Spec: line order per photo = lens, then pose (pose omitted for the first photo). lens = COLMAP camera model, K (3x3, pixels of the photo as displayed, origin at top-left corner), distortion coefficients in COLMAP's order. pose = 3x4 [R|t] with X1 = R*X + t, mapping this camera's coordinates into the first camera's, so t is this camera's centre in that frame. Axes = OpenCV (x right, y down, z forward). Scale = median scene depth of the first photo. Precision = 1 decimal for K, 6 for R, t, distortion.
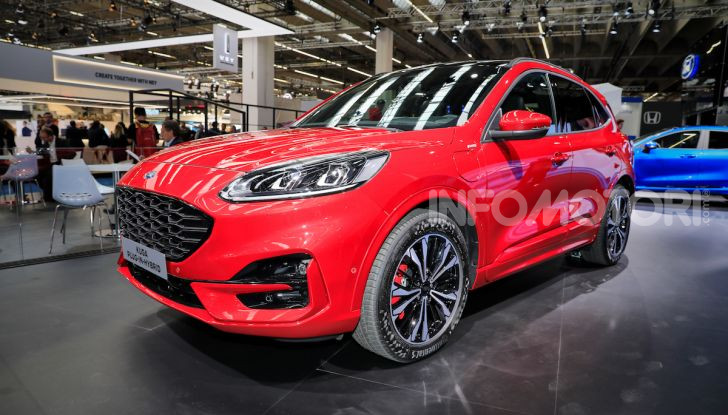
lens RADIAL K [[501.3, 0, 364.0], [0, 501.3, 207.5], [0, 0, 1]] dist [-0.118746, 0.103566]
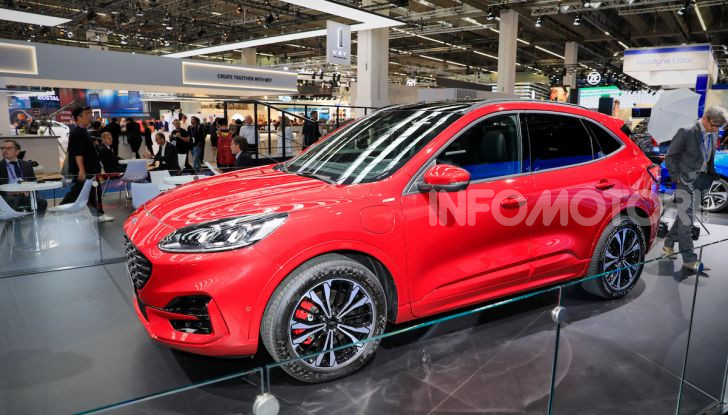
lens RADIAL K [[501.3, 0, 364.0], [0, 501.3, 207.5], [0, 0, 1]] dist [-0.118746, 0.103566]
pose [[0.967815, 0.032623, -0.249540, 0.069328], [-0.024427, 0.999058, 0.035871, -0.022497], [0.250476, -0.028621, 0.967700, -0.017380]]
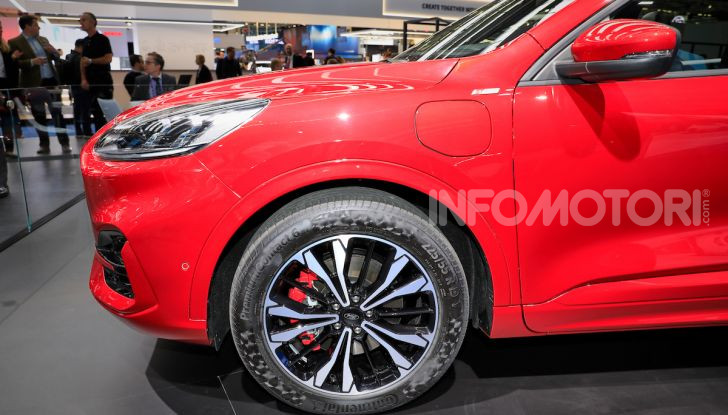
lens RADIAL K [[536.8, 0, 353.1], [0, 536.8, 208.8], [0, 0, 1]] dist [-0.089992, 0.000519]
pose [[0.767405, 0.153518, -0.622513, 0.076094], [-0.081950, 0.986434, 0.142240, -0.010265], [0.635904, -0.058140, 0.769575, 0.068963]]
